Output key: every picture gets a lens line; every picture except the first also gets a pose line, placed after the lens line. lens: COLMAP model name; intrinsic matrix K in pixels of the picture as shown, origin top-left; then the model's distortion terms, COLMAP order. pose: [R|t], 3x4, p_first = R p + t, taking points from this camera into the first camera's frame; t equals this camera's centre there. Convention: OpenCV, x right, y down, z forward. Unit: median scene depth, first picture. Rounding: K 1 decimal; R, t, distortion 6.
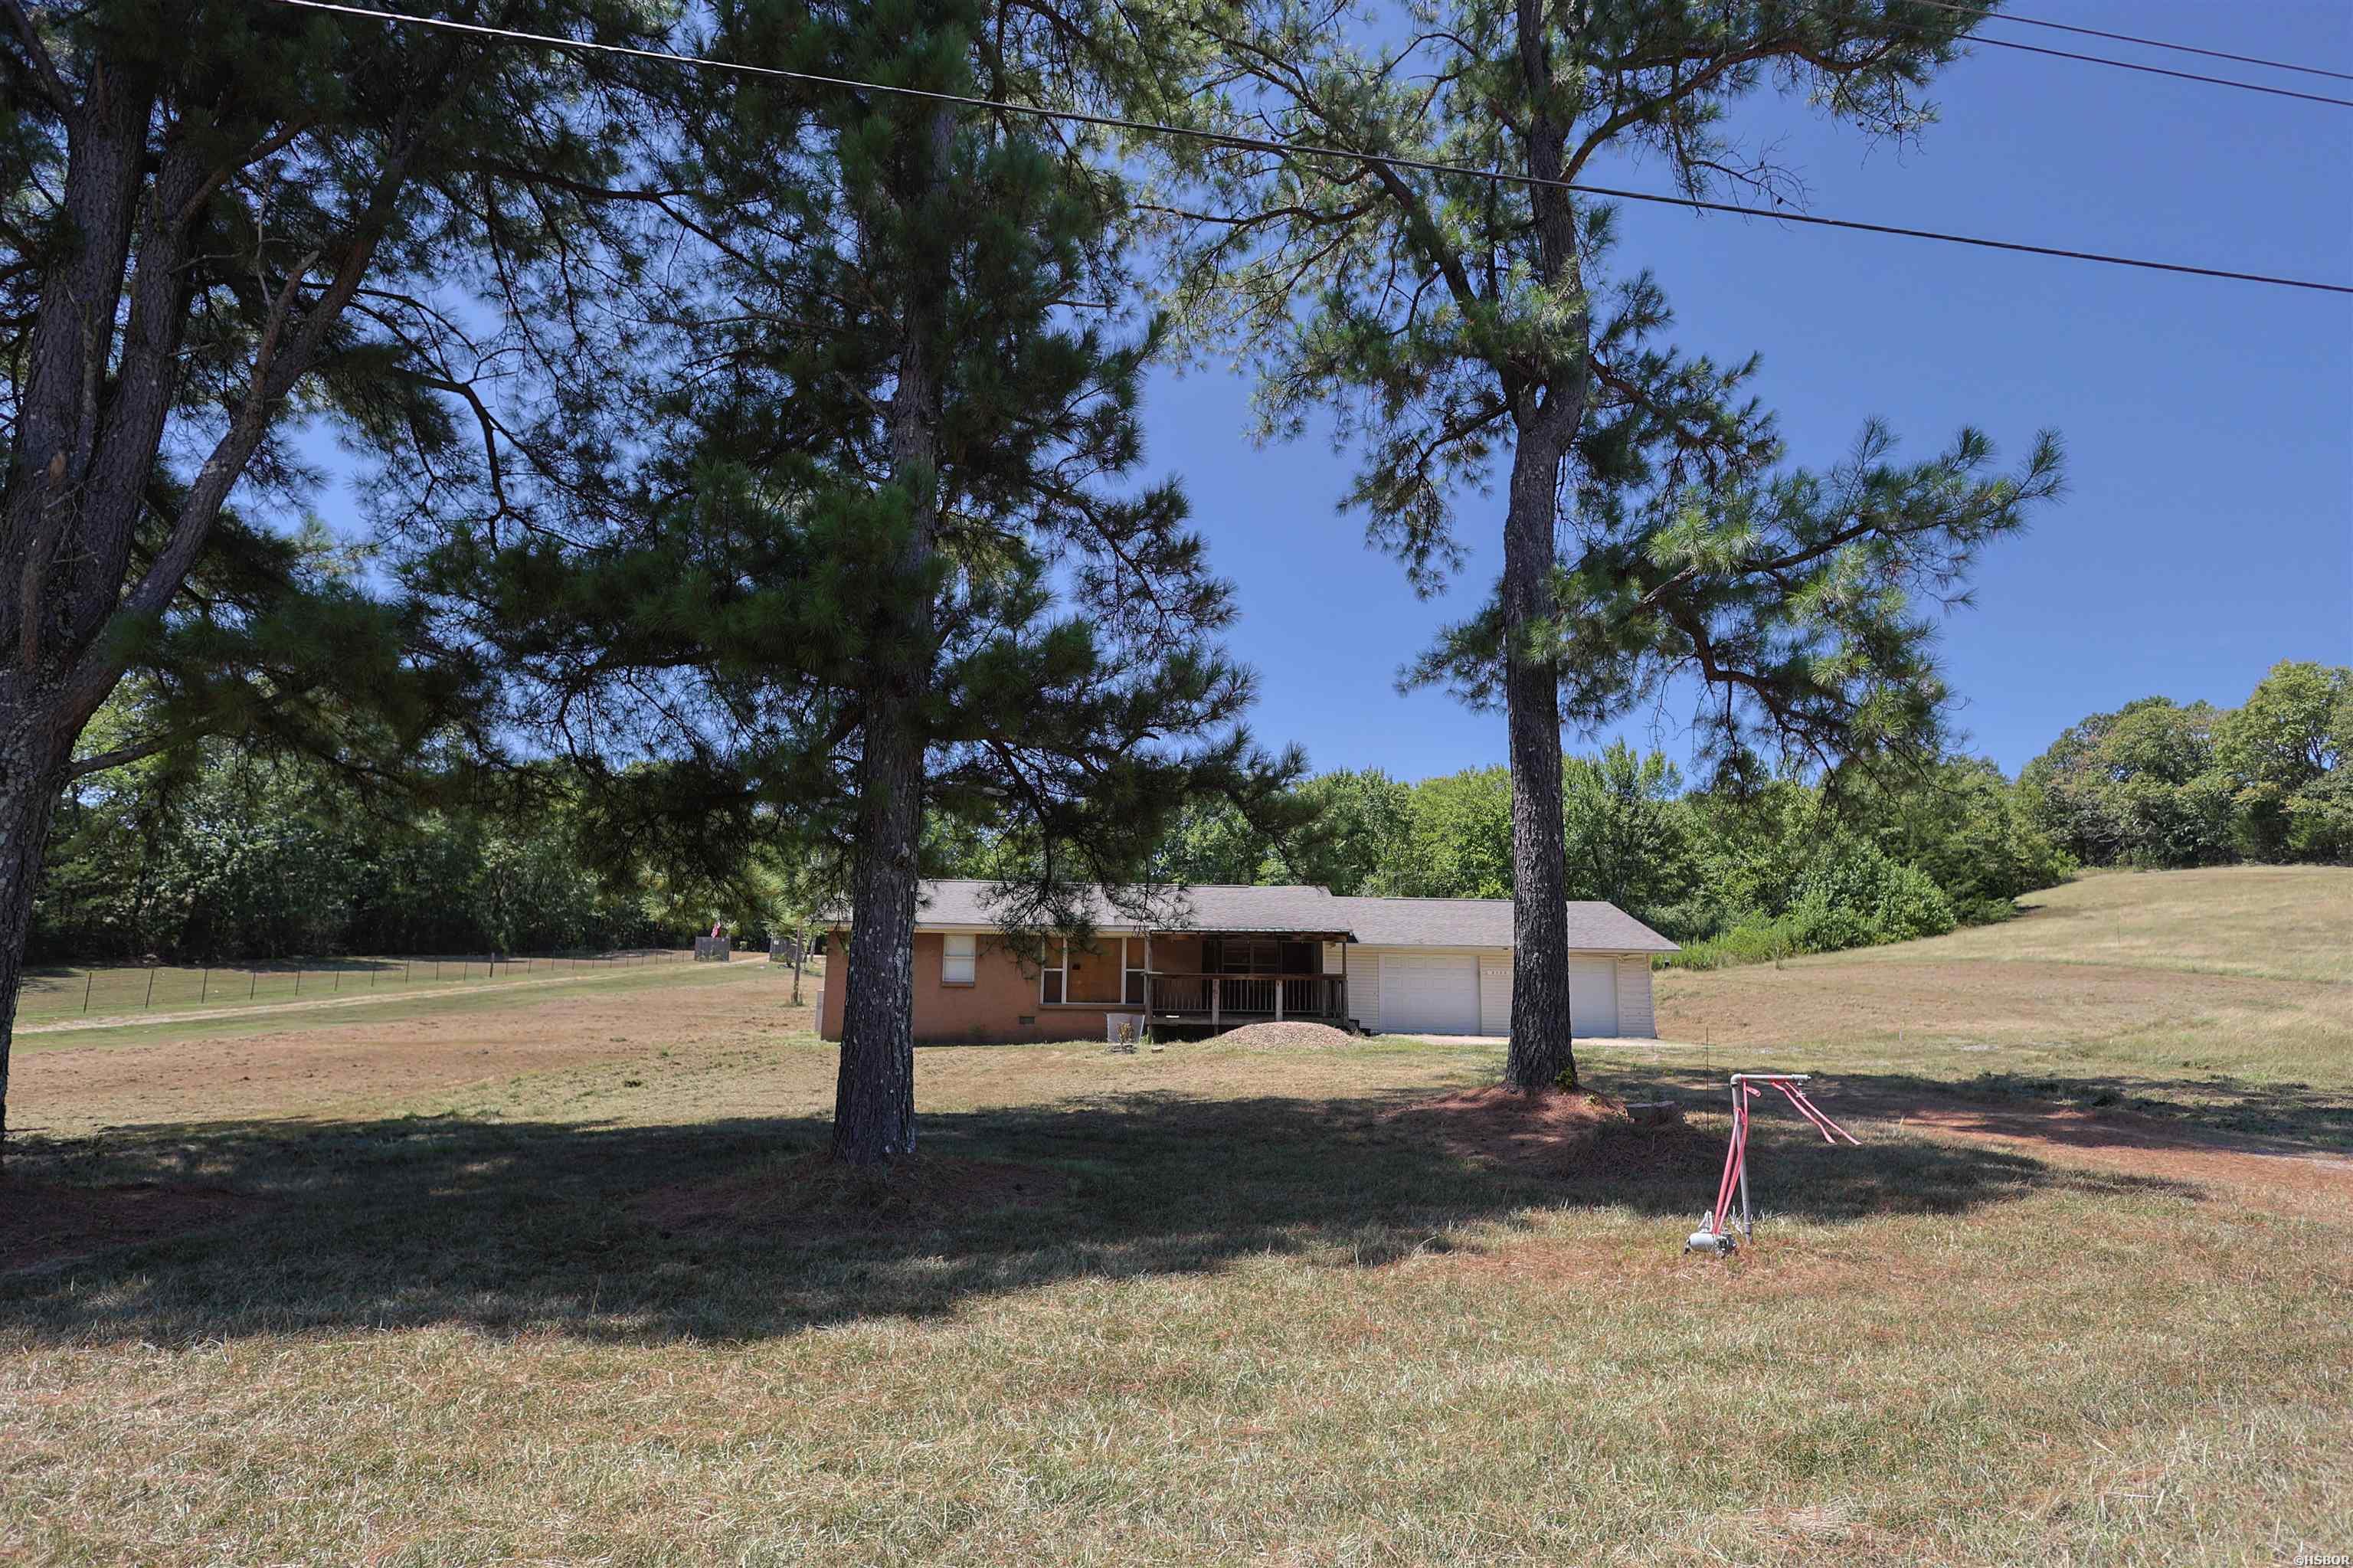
lens RADIAL K [[1134.8, 0, 1150.6], [0, 1134.8, 776.0], [0, 0, 1]] dist [-0.003246, -0.000868]
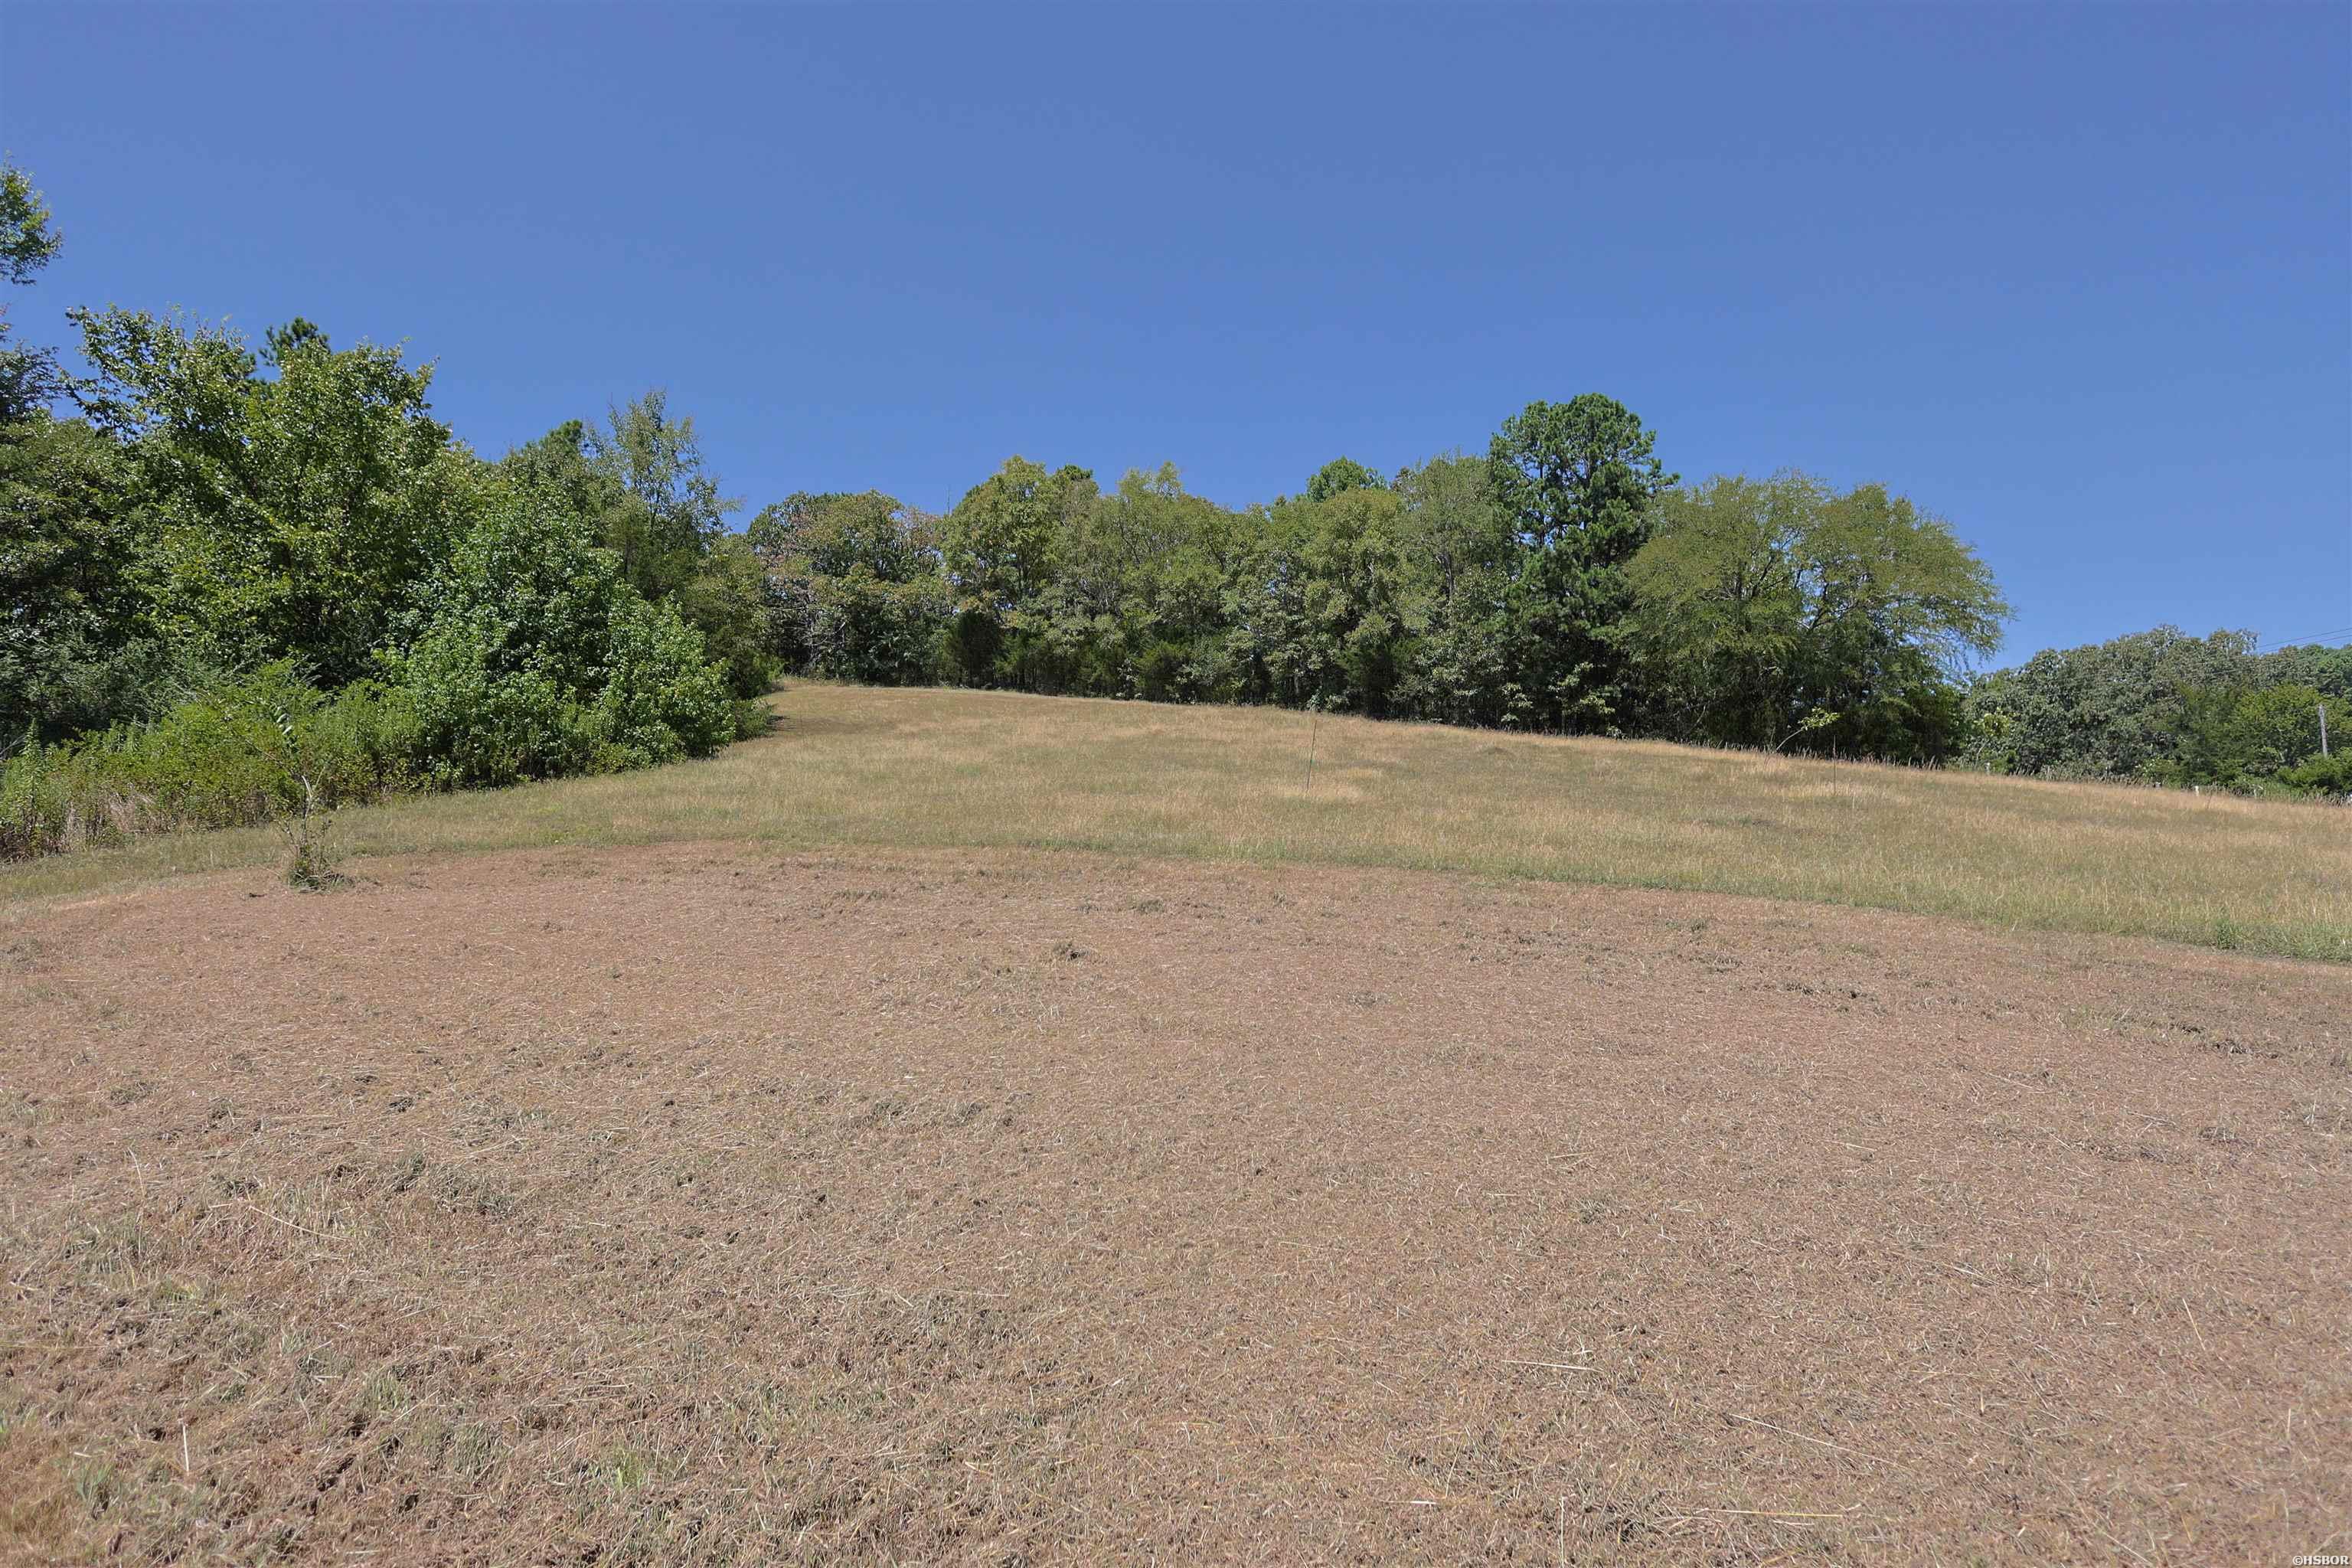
lens RADIAL K [[1148.3, 0, 1176.0], [0, 1148.3, 784.0], [0, 0, 1]] dist [-0.003489, -0.000249]
pose [[0.424878, 0.013253, 0.905154, 0.324971], [-0.160257, 0.985201, 0.060799, 0.086475], [-0.890953, -0.170889, 0.420714, 0.583129]]
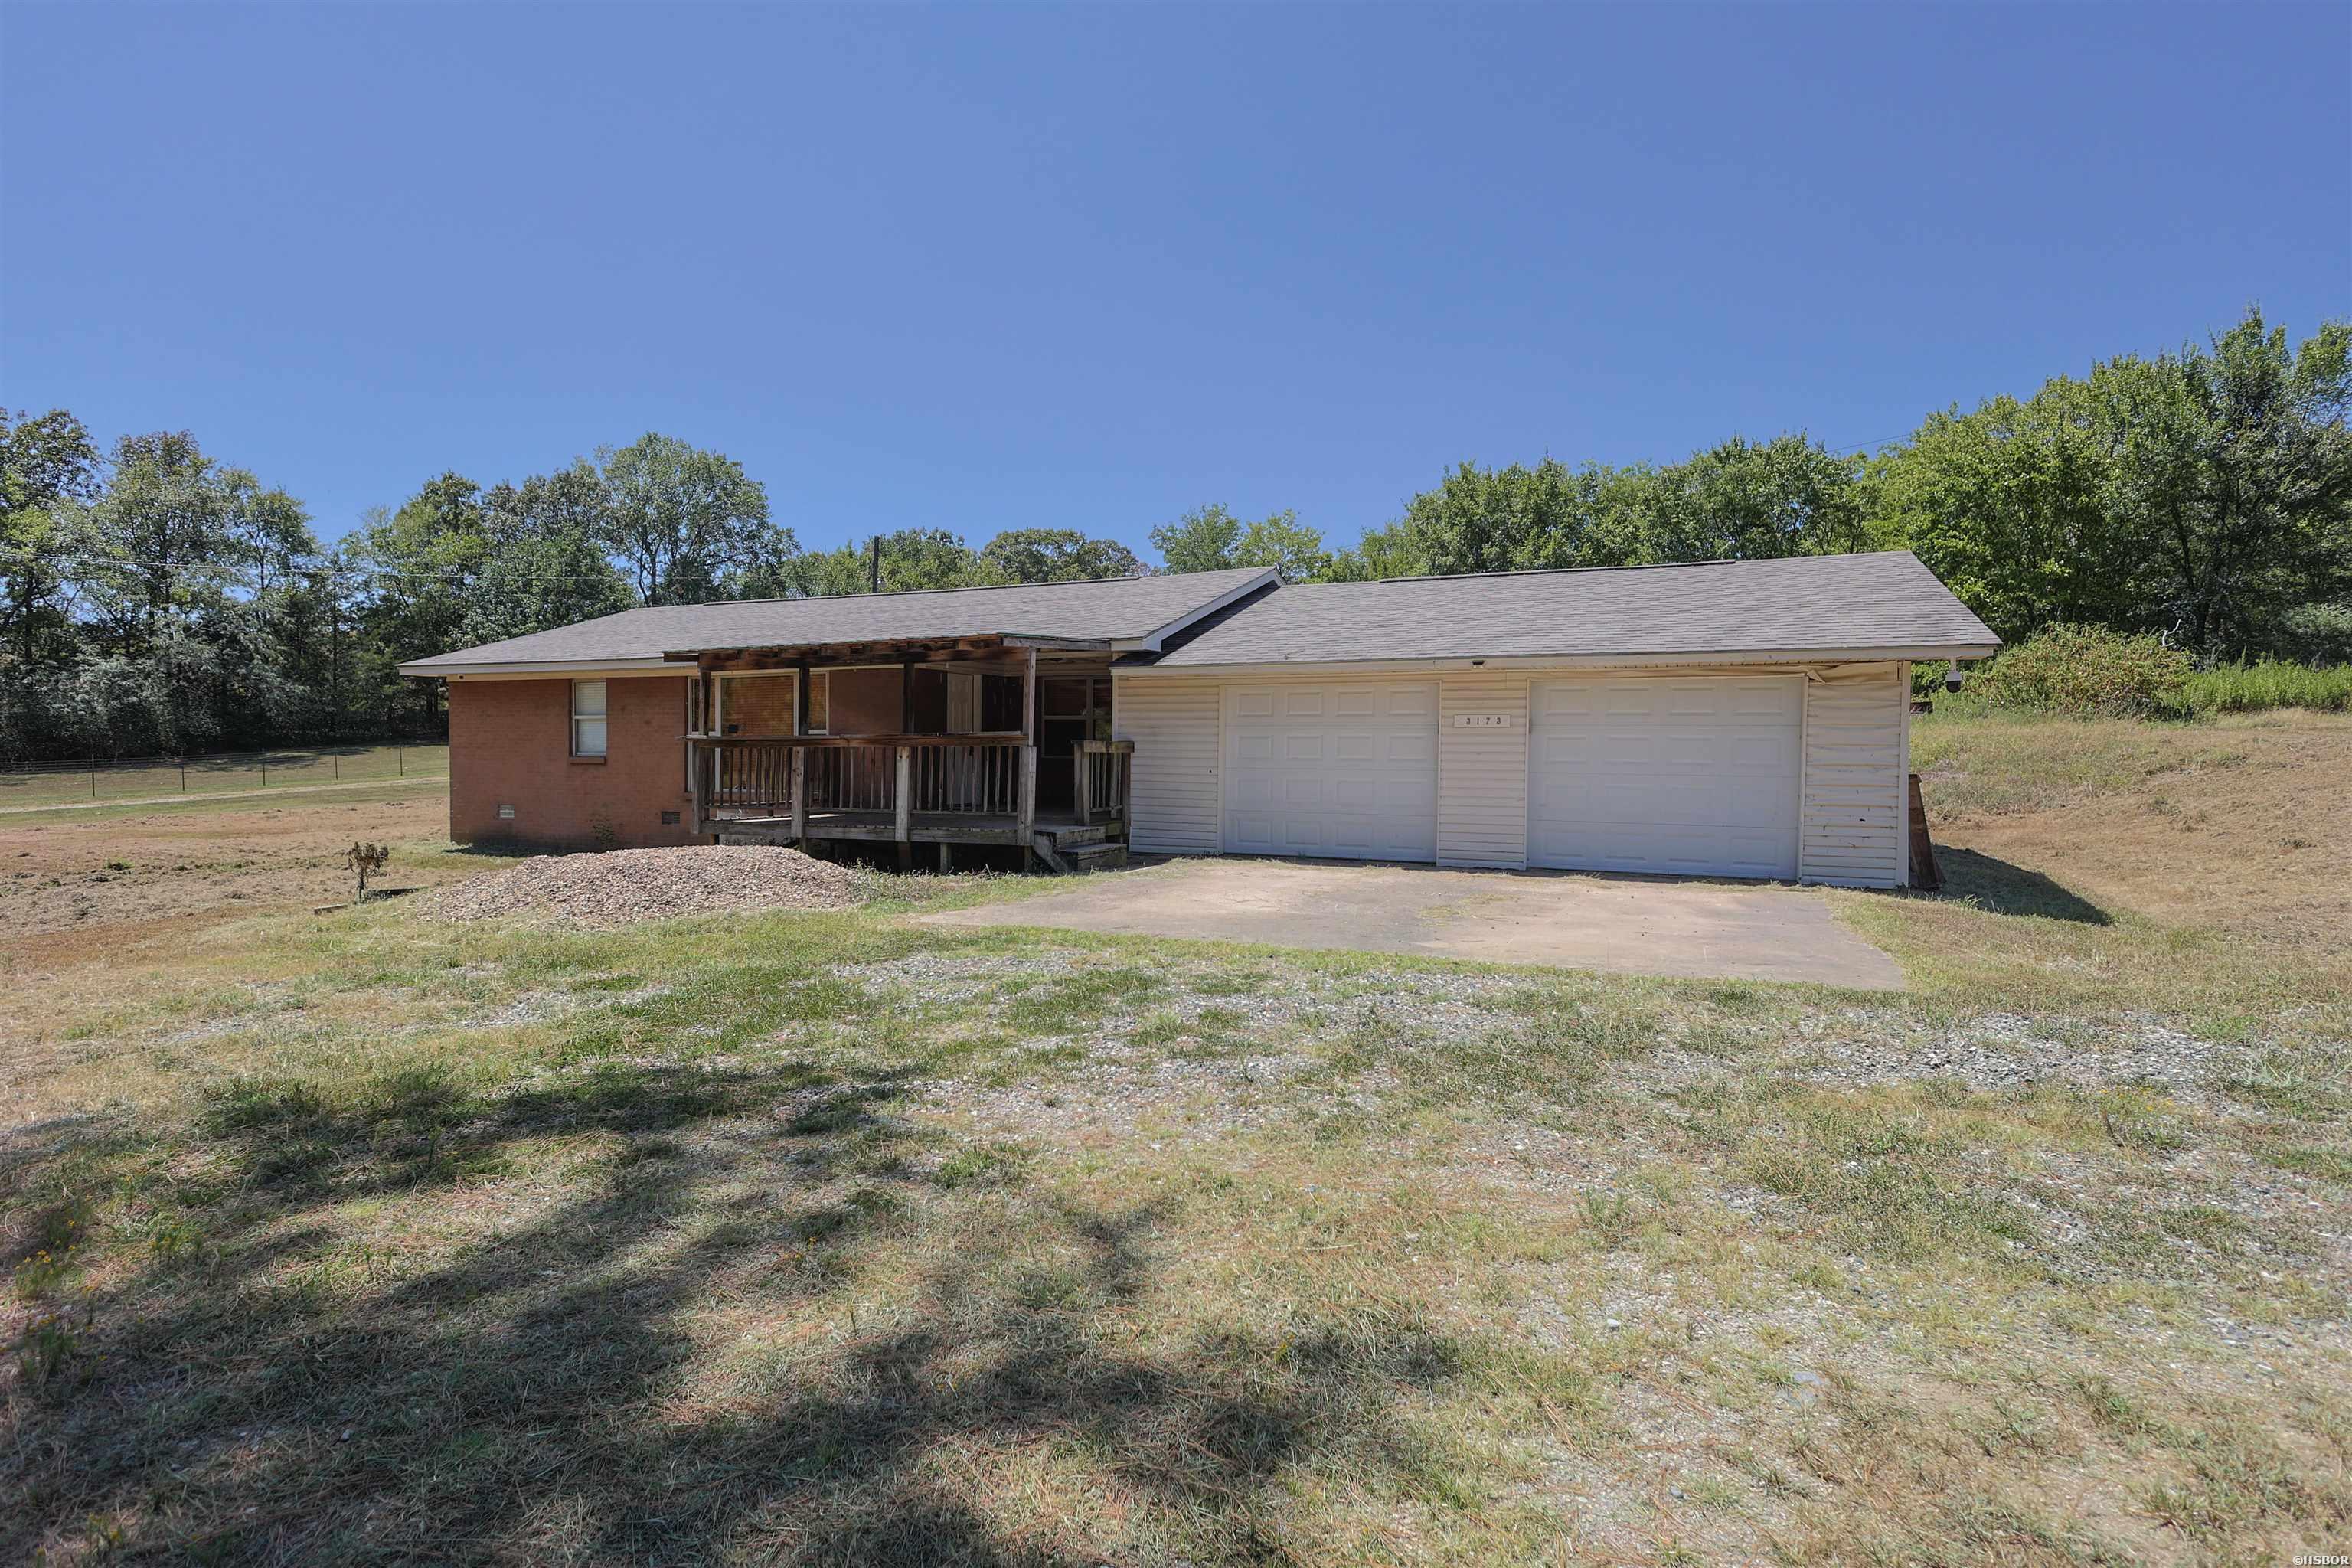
lens RADIAL K [[1134.3, 0, 1150.1], [0, 1134.3, 776.0], [0, 0, 1]] dist [-0.003246, -0.000868]
pose [[0.911335, -0.004654, -0.411639, 0.153463], [0.088547, 0.978747, 0.184971, 0.044490], [0.402030, -0.205020, 0.892378, 0.242091]]
